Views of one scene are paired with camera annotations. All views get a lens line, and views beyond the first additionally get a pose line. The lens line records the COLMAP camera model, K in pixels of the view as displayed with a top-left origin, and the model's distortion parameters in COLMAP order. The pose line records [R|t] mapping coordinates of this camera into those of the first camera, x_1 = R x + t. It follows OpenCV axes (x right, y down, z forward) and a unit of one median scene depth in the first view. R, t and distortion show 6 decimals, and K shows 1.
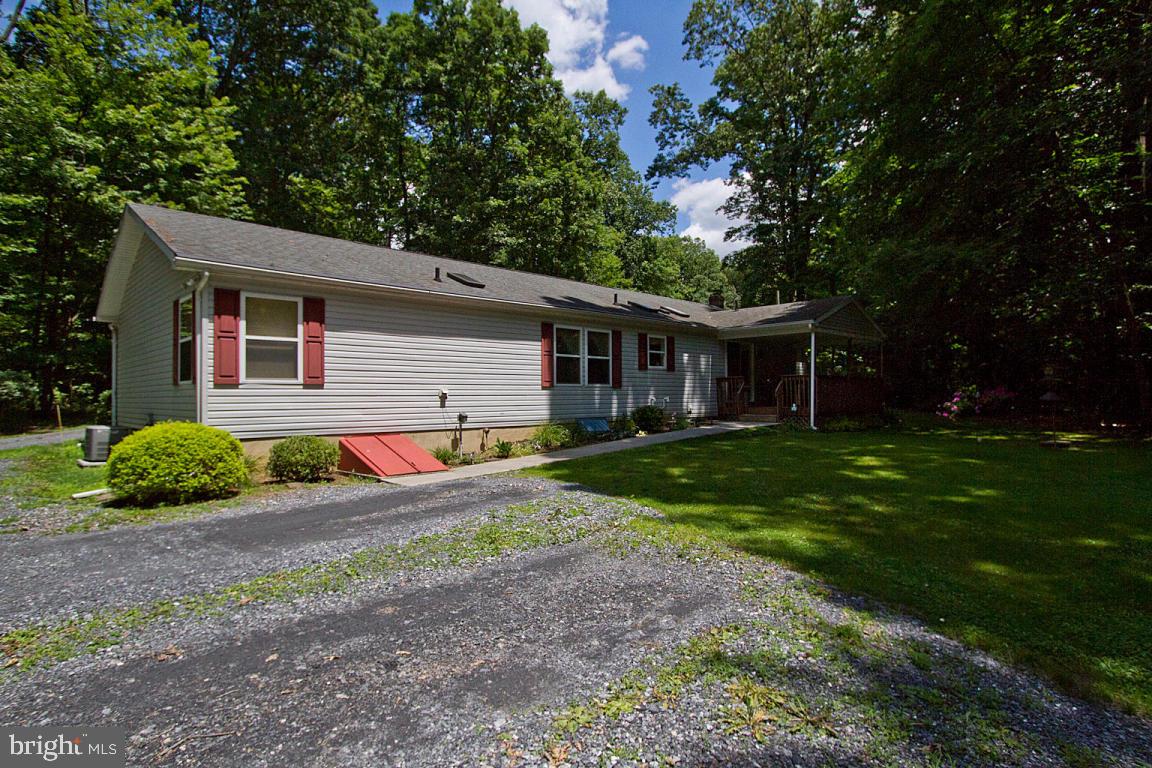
lens RADIAL K [[615.5, 0, 576.0], [0, 615.5, 384.0], [0, 0, 1]] dist [-0.020145, 0.001991]
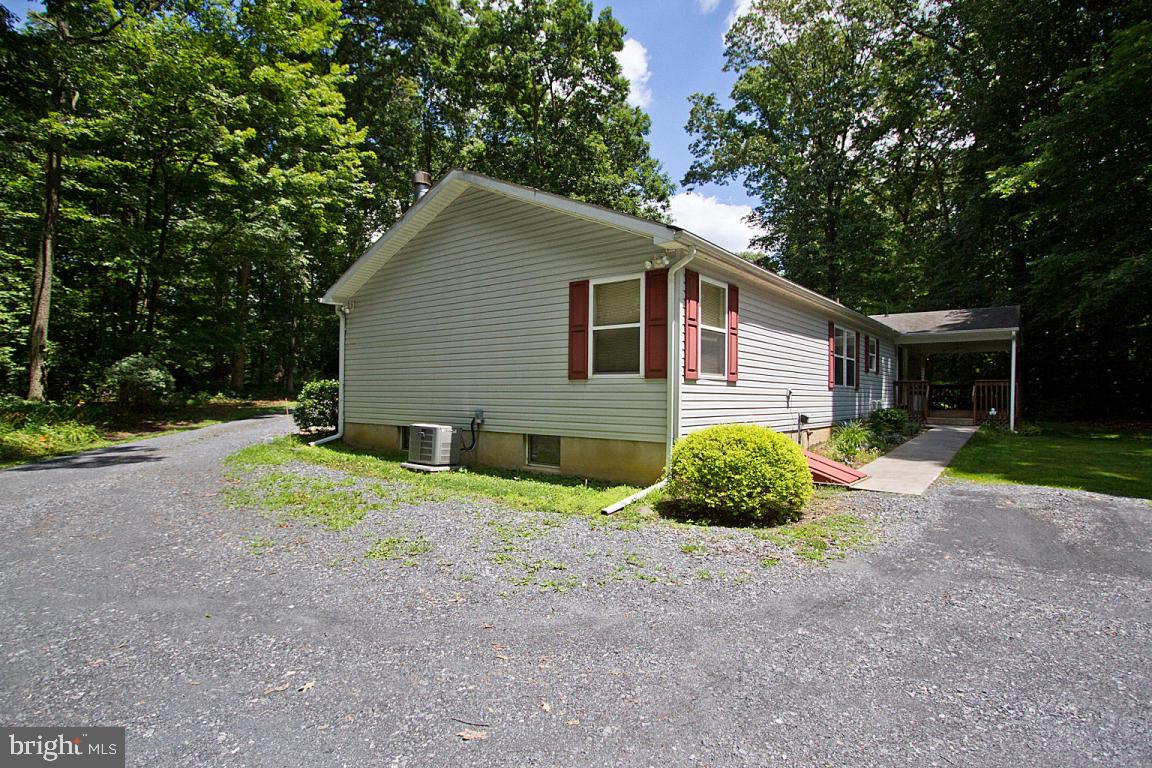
lens RADIAL K [[594.8, 0, 576.0], [0, 594.8, 384.0], [0, 0, 1]] dist [-0.002847, -0.014380]
pose [[0.992581, 0.019752, 0.119973, -0.253981], [-0.019853, 0.999803, -0.000351, 0.003281], [-0.119956, -0.002033, 0.992777, 0.052734]]
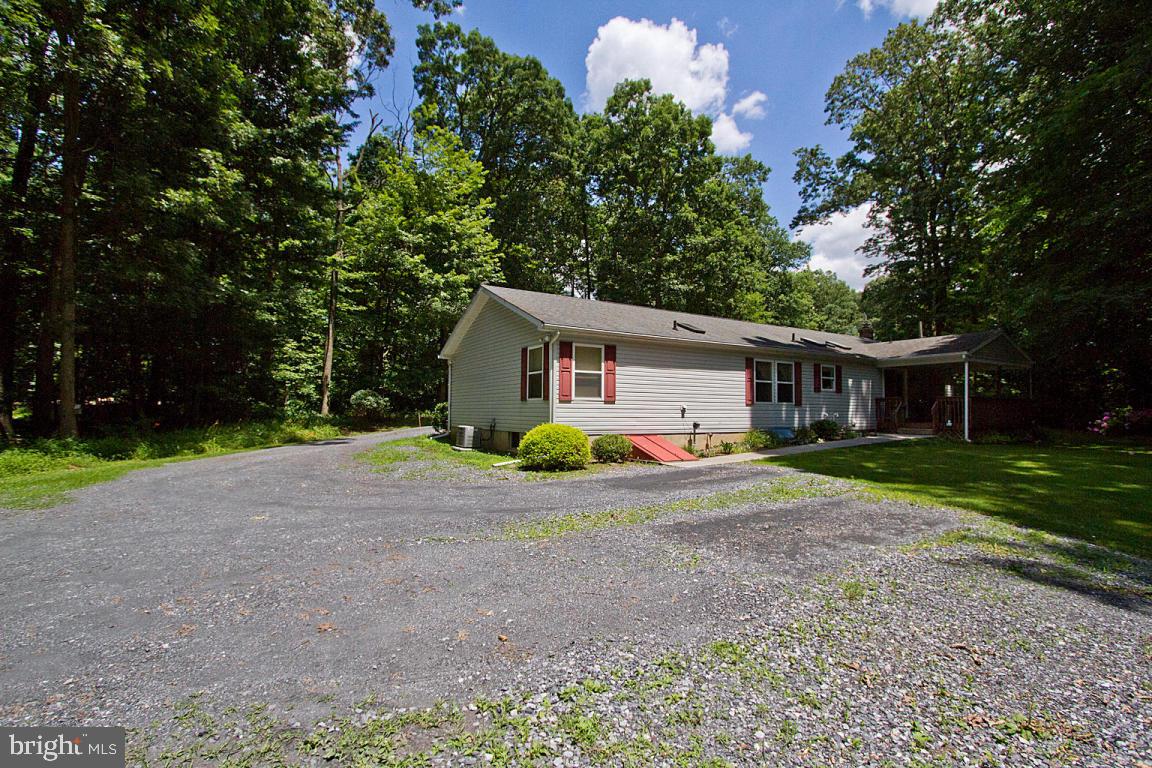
lens RADIAL K [[532.3, 0, 576.0], [0, 532.3, 384.0], [0, 0, 1]] dist [-0.014076, -0.000597]
pose [[0.971409, 0.002660, -0.237399, -0.064008], [-0.010135, 0.999490, -0.030271, -0.000288], [0.237198, 0.031811, 0.970940, -0.108859]]
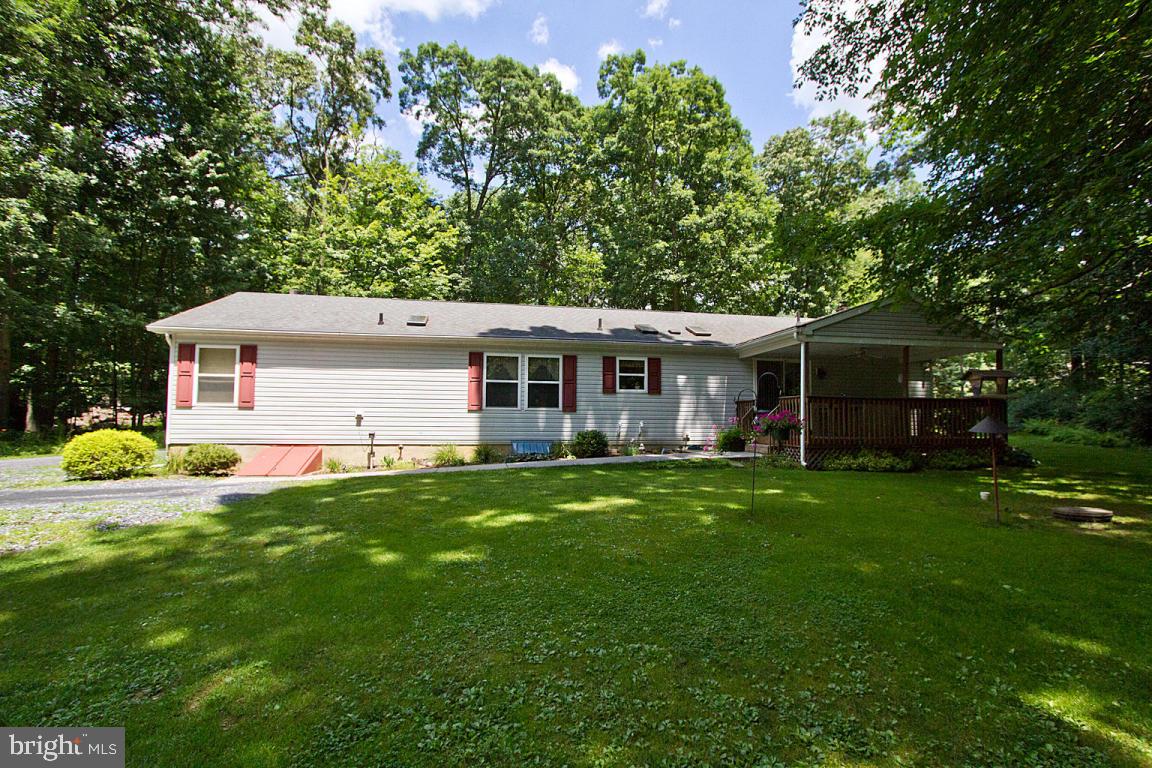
lens RADIAL K [[532.3, 0, 576.0], [0, 532.3, 384.0], [0, 0, 1]] dist [-0.014076, -0.000597]
pose [[0.823029, -0.026429, -0.567385, 0.291609], [-0.002168, 0.998763, -0.049668, 0.002261], [0.567996, 0.042108, 0.821953, 0.145168]]
